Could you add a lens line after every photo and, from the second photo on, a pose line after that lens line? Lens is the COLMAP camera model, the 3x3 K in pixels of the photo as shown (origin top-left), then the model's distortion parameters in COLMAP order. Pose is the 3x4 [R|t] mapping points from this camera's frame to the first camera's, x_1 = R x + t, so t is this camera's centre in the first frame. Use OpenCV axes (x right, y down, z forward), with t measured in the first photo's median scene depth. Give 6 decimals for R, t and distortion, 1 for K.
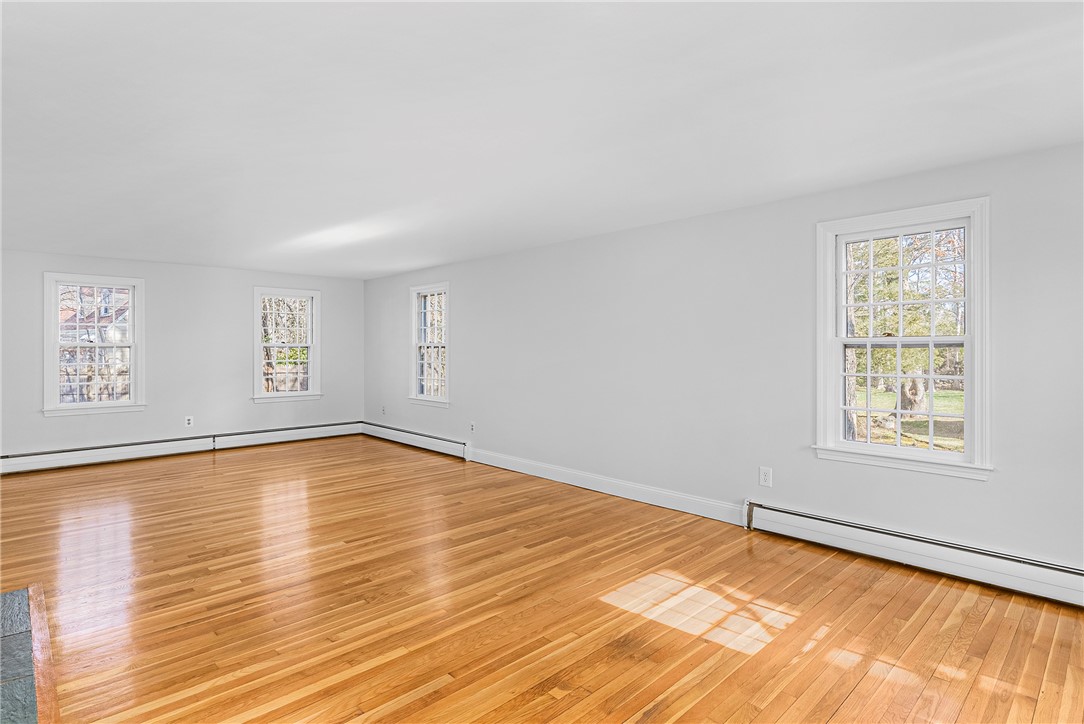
lens RADIAL K [[555.9, 0, 537.6], [0, 555.9, 346.0], [0, 0, 1]] dist [-0.001529, -0.000160]
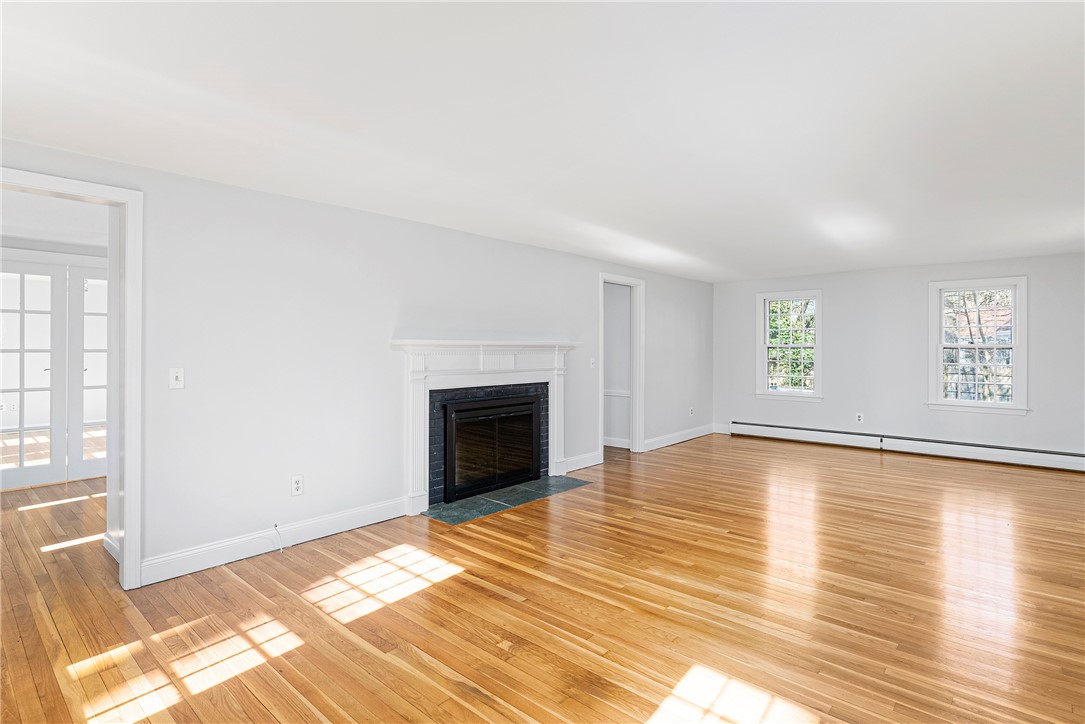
lens RADIAL K [[542.6, 0, 538.4], [0, 542.6, 349.0], [0, 0, 1]] dist [-0.002141, 0.000089]
pose [[0.078952, 0.002063, -0.996876, 0.712328], [0.003059, 0.999993, 0.002312, -0.003950], [0.996874, -0.003232, 0.078945, 0.587581]]
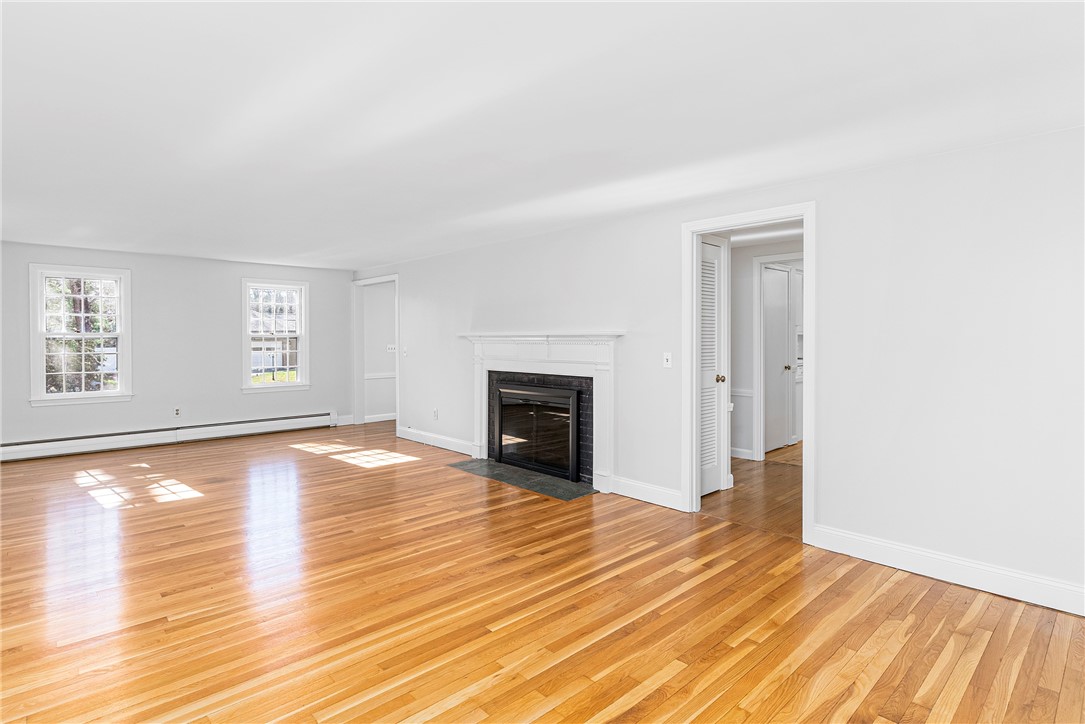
lens RADIAL K [[556.4, 0, 538.1], [0, 556.4, 346.0], [0, 0, 1]] dist [-0.001529, -0.000160]
pose [[-0.999947, 0.000121, 0.010316, -0.744172], [0.000209, 0.999964, 0.008476, 0.005156], [-0.010314, 0.008478, -0.999911, 2.146288]]
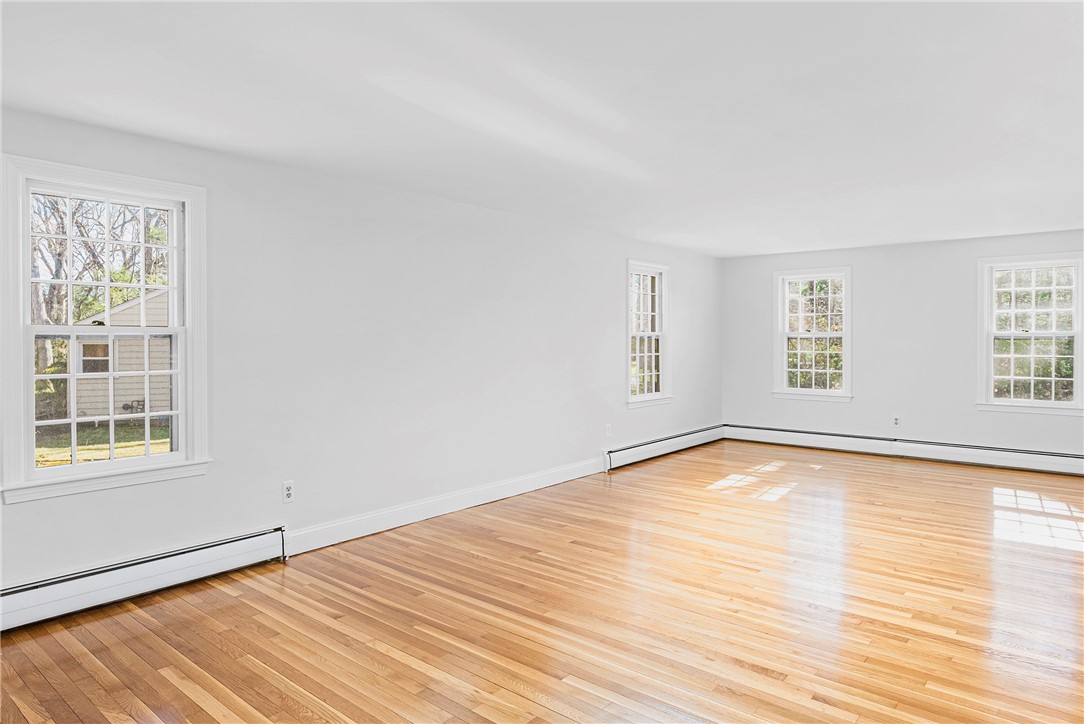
lens RADIAL K [[664.2, 0, 521.6], [0, 664.2, 342.5], [0, 0, 1]] dist [-0.001692, -0.001505]
pose [[-0.096680, -0.005843, 0.995298, -1.395867], [-0.004014, 0.999977, 0.005481, 0.003313], [-0.995307, -0.003466, -0.096701, 1.551157]]
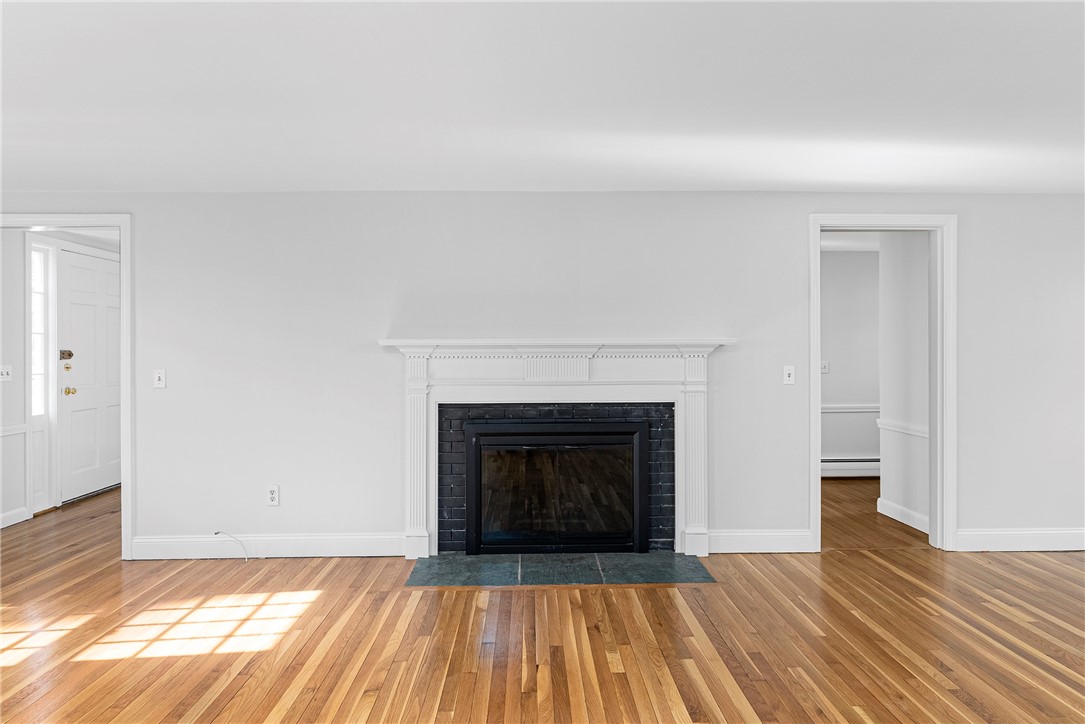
lens RADIAL K [[571.0, 0, 541.4], [0, 571.0, 352.0], [0, 0, 1]] dist [0.000071, 0.000348]
pose [[-0.674542, 0.003198, -0.738229, 0.074252], [0.007571, 0.999968, -0.002586, 0.003826], [0.738197, -0.007333, -0.674545, 1.275016]]
